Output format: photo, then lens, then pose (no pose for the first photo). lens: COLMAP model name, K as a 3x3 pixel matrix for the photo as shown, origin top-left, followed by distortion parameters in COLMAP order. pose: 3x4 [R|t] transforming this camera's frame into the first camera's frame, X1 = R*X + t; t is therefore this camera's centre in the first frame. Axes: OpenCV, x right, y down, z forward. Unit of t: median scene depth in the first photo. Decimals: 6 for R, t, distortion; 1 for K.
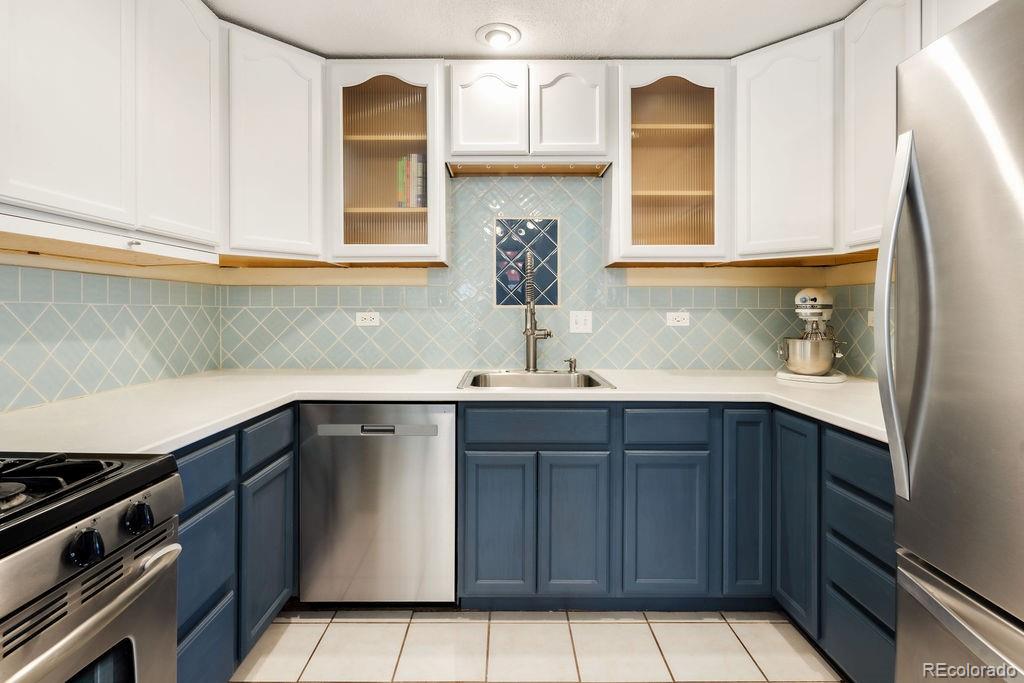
lens RADIAL K [[496.6, 0, 507.3], [0, 496.6, 309.1], [0, 0, 1]] dist [0.000897, -0.000555]
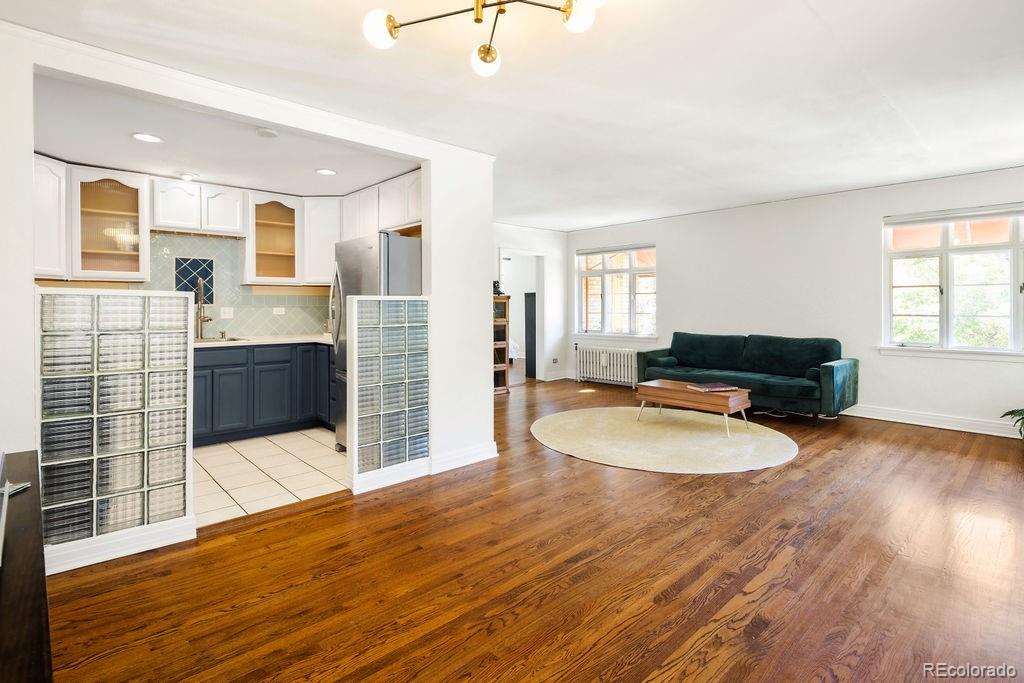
lens RADIAL K [[496.6, 0, 507.3], [0, 496.6, 309.1], [0, 0, 1]] dist [0.000897, -0.000555]
pose [[0.733756, -0.005835, 0.679388, -0.419062], [0.002739, 0.999980, 0.005631, 0.004137], [-0.679408, -0.002271, 0.733758, -1.339556]]
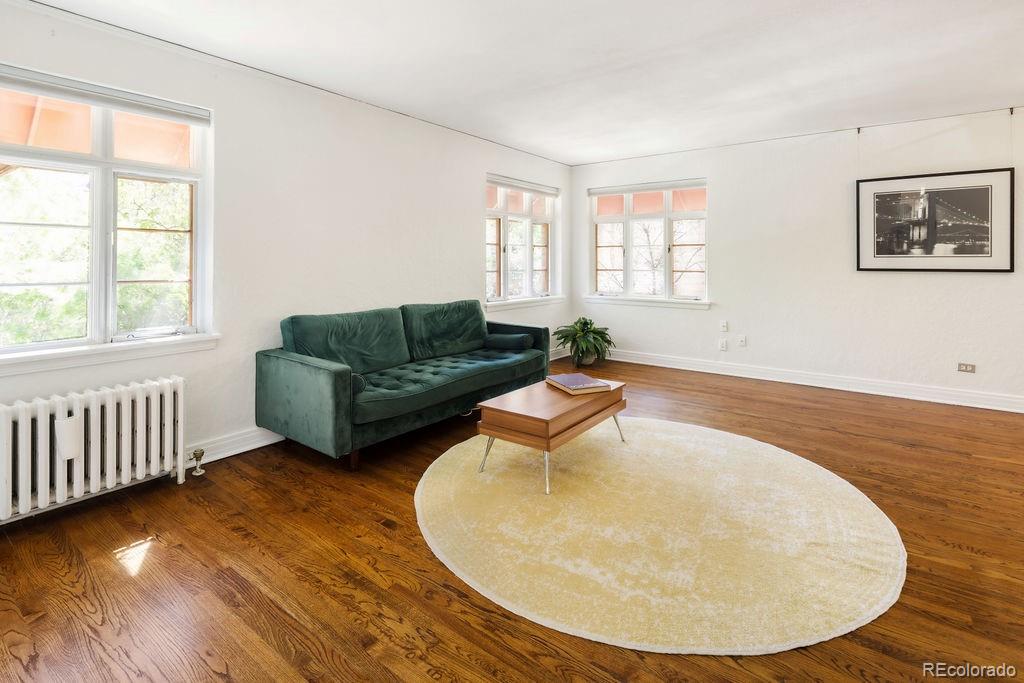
lens RADIAL K [[497.5, 0, 506.9], [0, 497.5, 262.9], [0, 0, 1]] dist [0.001000, -0.002143]
pose [[-0.793096, -0.002347, 0.609092, 1.044896], [-0.000530, 0.999995, 0.003162, 0.003580], [-0.609096, 0.002185, -0.793093, 1.021107]]
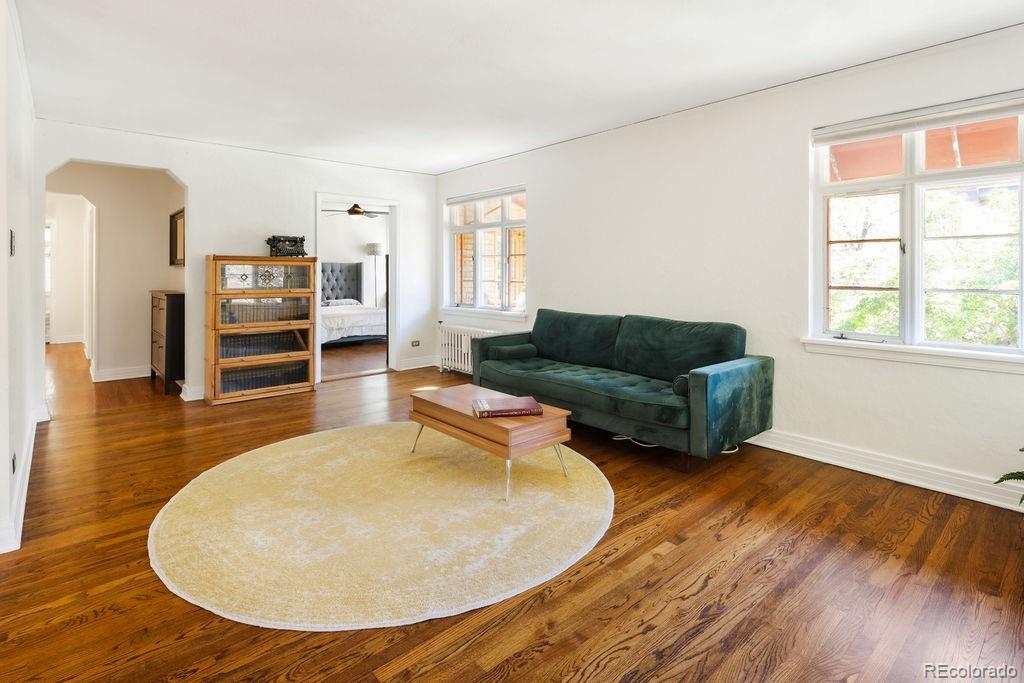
lens RADIAL K [[502.3, 0, 505.3], [0, 502.3, 276.6], [0, 0, 1]] dist [0.012001, -0.008323]
pose [[0.754867, -0.003318, 0.655870, 0.898103], [-0.001495, 0.999976, 0.006779, 0.010991], [-0.655877, -0.006098, 0.754843, -1.347420]]
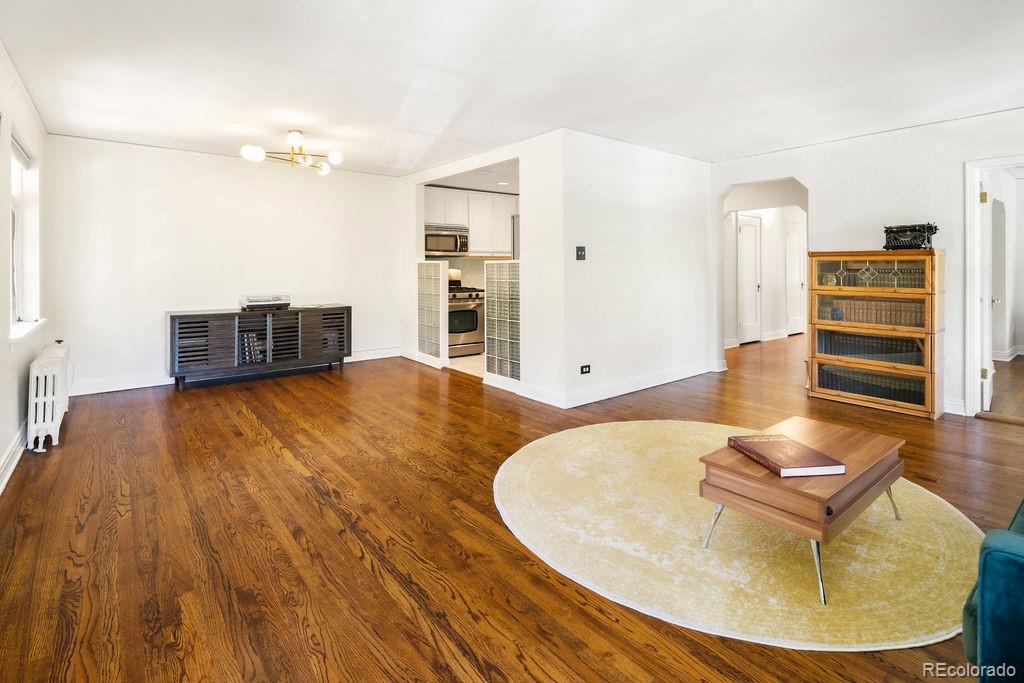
lens RADIAL K [[503.2, 0, 510.6], [0, 503.2, 267.1], [0, 0, 1]] dist [0.001172, -0.000763]
pose [[0.621573, -0.001756, -0.783355, 2.253868], [0.001004, 0.999998, -0.001444, 0.004127], [0.783356, 0.000111, 0.621573, -1.362376]]
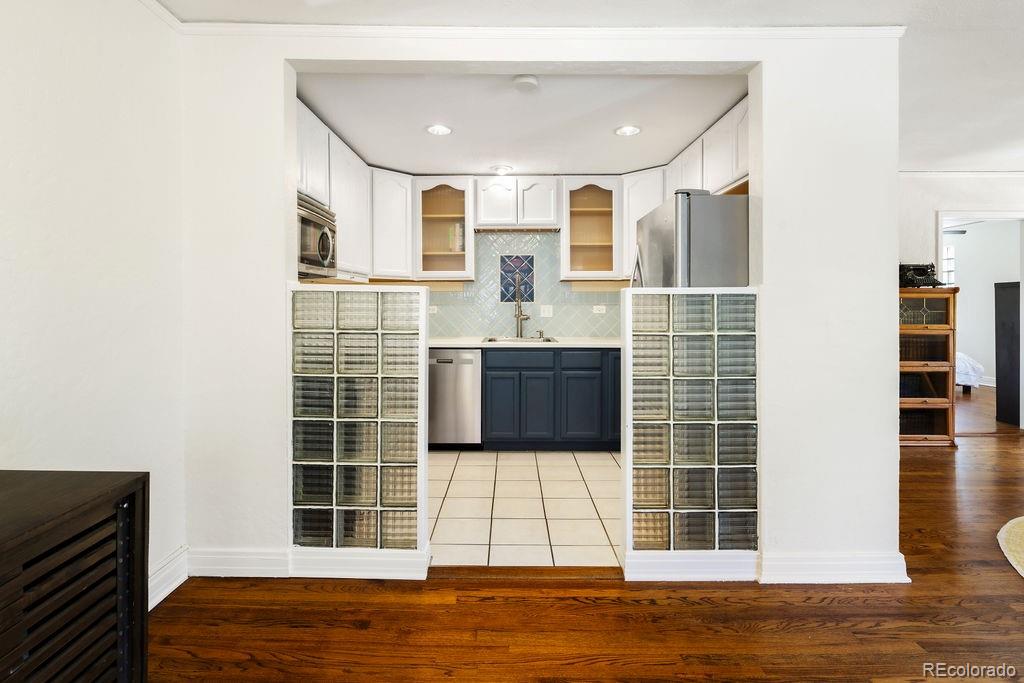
lens RADIAL K [[496.6, 0, 507.3], [0, 496.6, 309.1], [0, 0, 1]] dist [0.000897, -0.000555]
pose [[0.999993, -0.001132, -0.003543, 0.011329], [0.001153, 0.999982, 0.005936, 0.008125], [0.003536, -0.005940, 0.999976, -0.951390]]
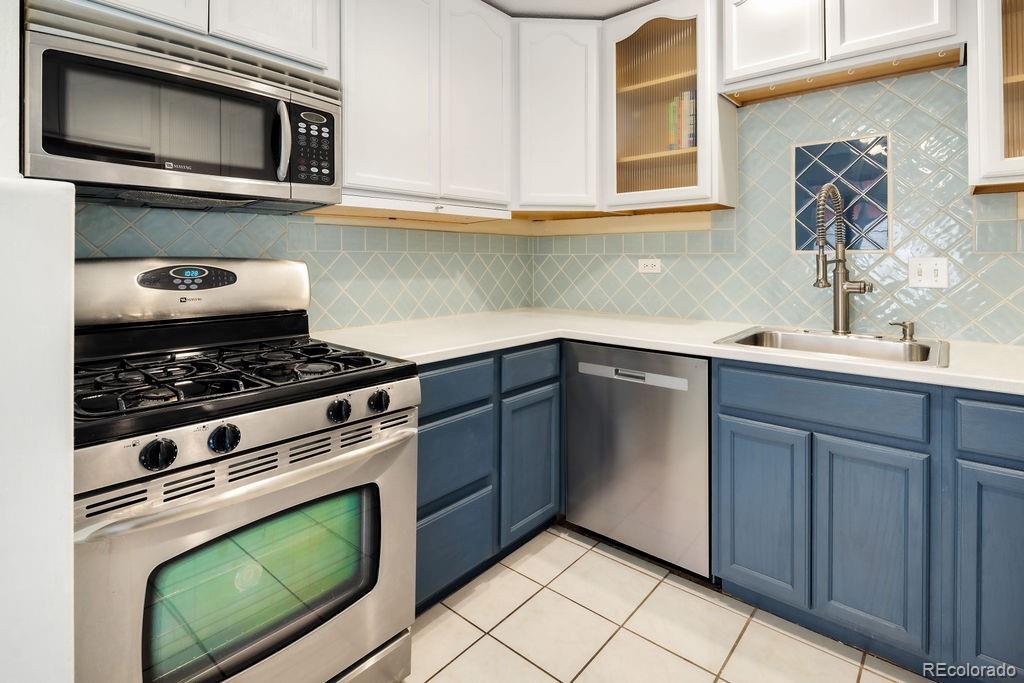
lens RADIAL K [[511.8, 0, 509.3], [0, 511.8, 254.1], [0, 0, 1]] dist [0.000697, -0.000723]
pose [[0.753415, -0.005723, -0.657520, 0.202540], [0.002179, 0.999978, -0.006208, 0.002394], [0.657542, 0.003244, 0.753411, 0.046694]]
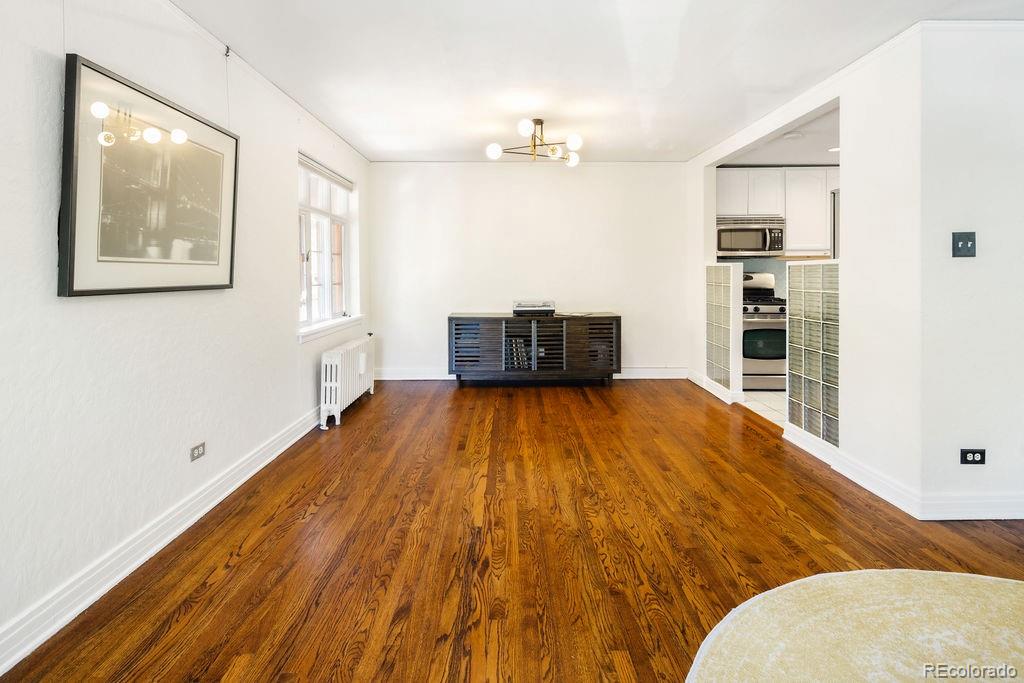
lens RADIAL K [[502.3, 0, 505.3], [0, 502.3, 276.6], [0, 0, 1]] dist [0.012001, -0.008323]
pose [[-0.004710, 0.006516, -0.999968, 1.958104], [0.002313, 0.999976, 0.006505, 0.007281], [0.999986, -0.002282, -0.004724, -0.876989]]
